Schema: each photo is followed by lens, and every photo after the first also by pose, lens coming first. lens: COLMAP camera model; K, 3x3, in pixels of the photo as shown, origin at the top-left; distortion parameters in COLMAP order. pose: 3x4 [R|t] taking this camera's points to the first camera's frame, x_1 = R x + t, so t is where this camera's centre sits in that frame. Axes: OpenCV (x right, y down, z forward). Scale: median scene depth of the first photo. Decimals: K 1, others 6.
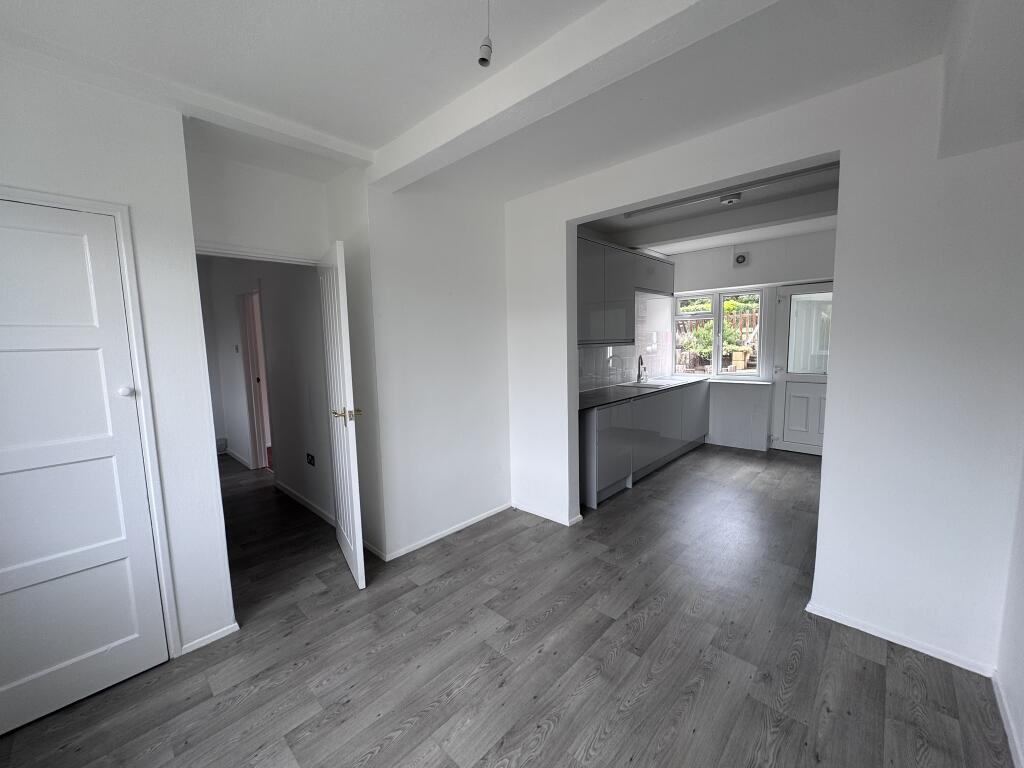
lens RADIAL K [[409.7, 0, 512.0], [0, 409.7, 384.0], [0, 0, 1]] dist [-0.001144, -0.000178]
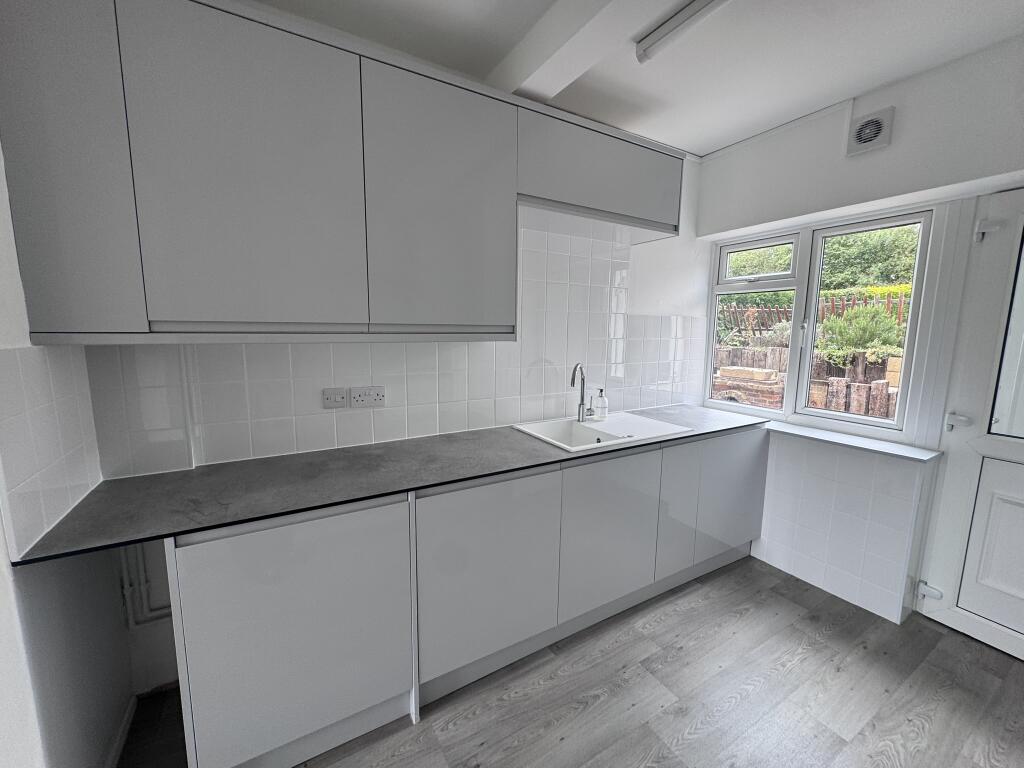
lens RADIAL K [[409.7, 0, 512.0], [0, 409.7, 384.0], [0, 0, 1]] dist [-0.001144, -0.000178]
pose [[0.958043, 0.071292, -0.277615, 0.353797], [-0.062392, 0.997219, 0.040772, -0.058612], [0.279750, -0.021741, 0.959827, 0.519198]]
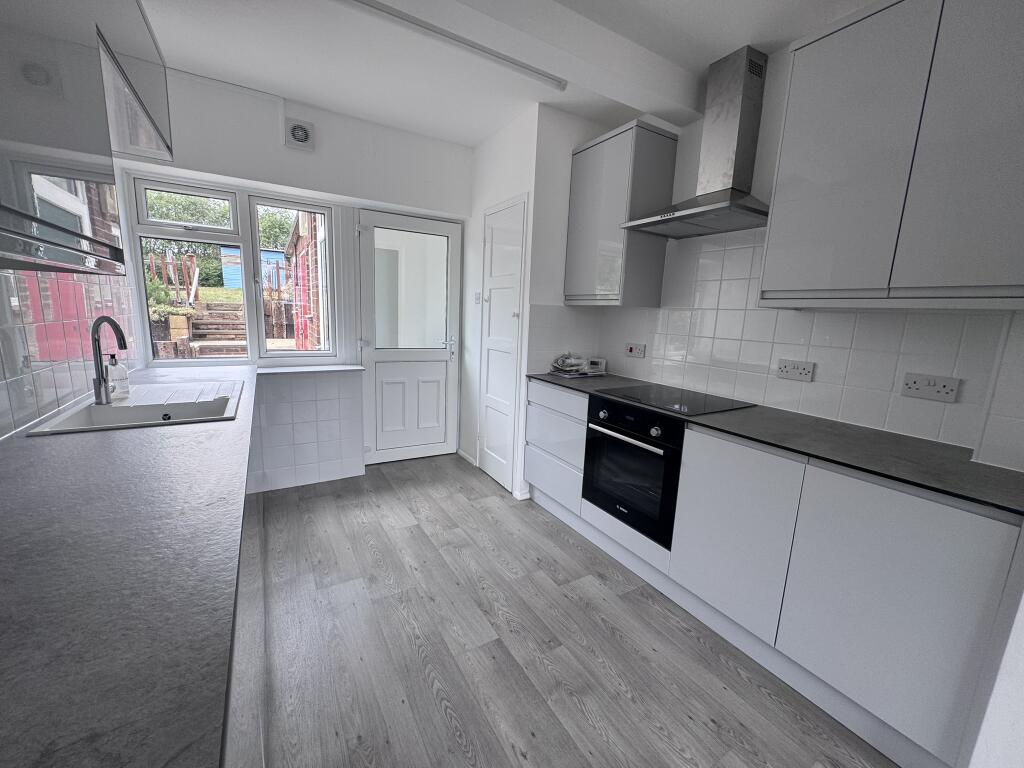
lens RADIAL K [[409.7, 0, 512.0], [0, 409.7, 384.0], [0, 0, 1]] dist [-0.001144, -0.000178]
pose [[0.272909, -0.132356, 0.952892, 0.095390], [0.055873, 0.991000, 0.121648, -0.038436], [-0.960416, 0.020042, 0.277848, 0.597539]]
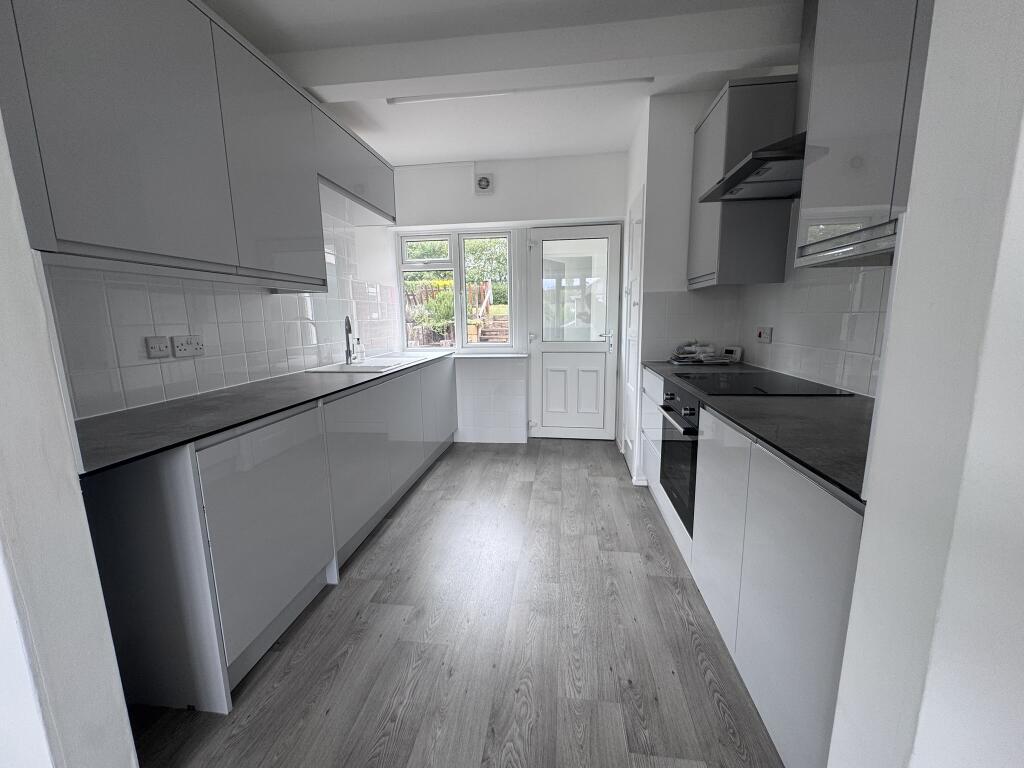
lens RADIAL K [[409.7, 0, 512.0], [0, 409.7, 384.0], [0, 0, 1]] dist [-0.001144, -0.000178]
pose [[0.809824, -0.084823, 0.580508, 0.153272], [0.058423, 0.996234, 0.064068, 0.000966], [-0.583757, -0.017969, 0.811730, 0.381751]]
